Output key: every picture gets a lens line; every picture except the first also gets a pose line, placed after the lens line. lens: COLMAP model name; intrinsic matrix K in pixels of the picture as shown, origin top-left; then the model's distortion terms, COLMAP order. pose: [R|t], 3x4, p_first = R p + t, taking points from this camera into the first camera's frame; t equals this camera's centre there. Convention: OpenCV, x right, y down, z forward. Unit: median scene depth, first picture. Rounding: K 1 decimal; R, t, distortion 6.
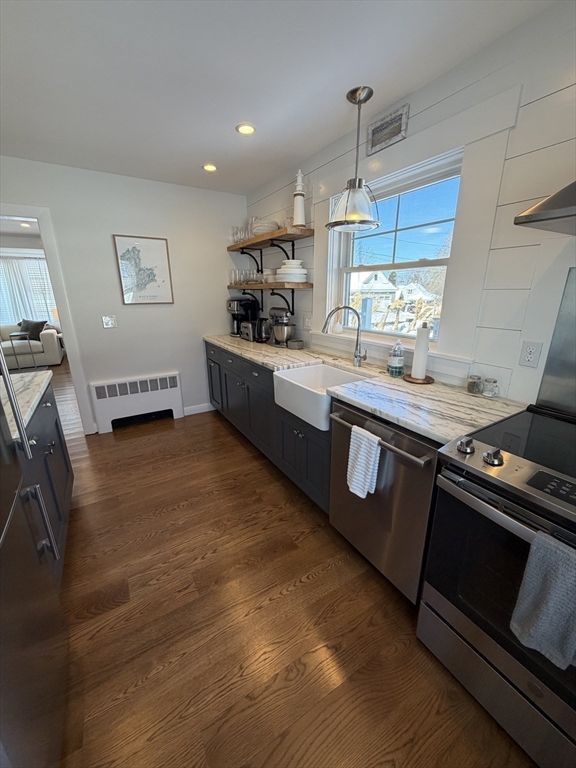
lens RADIAL K [[305.8, 0, 287.8], [0, 305.8, 381.2], [0, 0, 1]] dist [-0.000995, 0.000065]
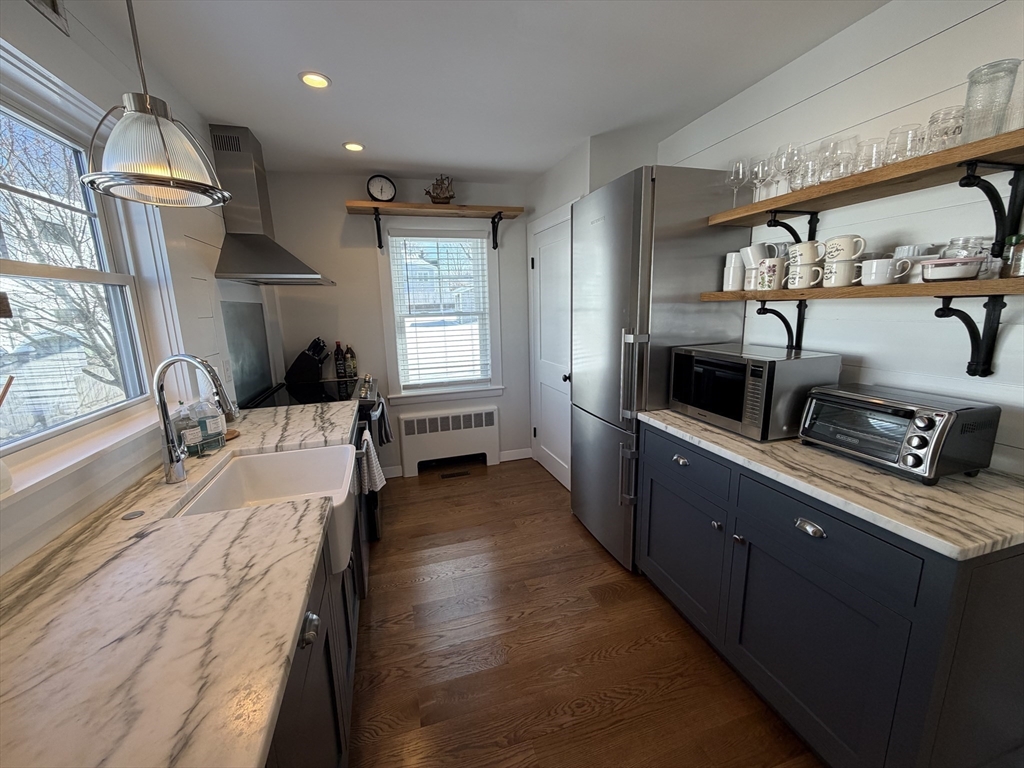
lens RADIAL K [[407.7, 0, 512.7], [0, 407.7, 383.6], [0, 0, 1]] dist [-0.000995, 0.000065]
pose [[-0.969468, -0.016949, 0.244632, -0.503084], [0.098660, 0.886342, 0.452397, -0.496646], [-0.224495, 0.462720, -0.857608, 1.634378]]
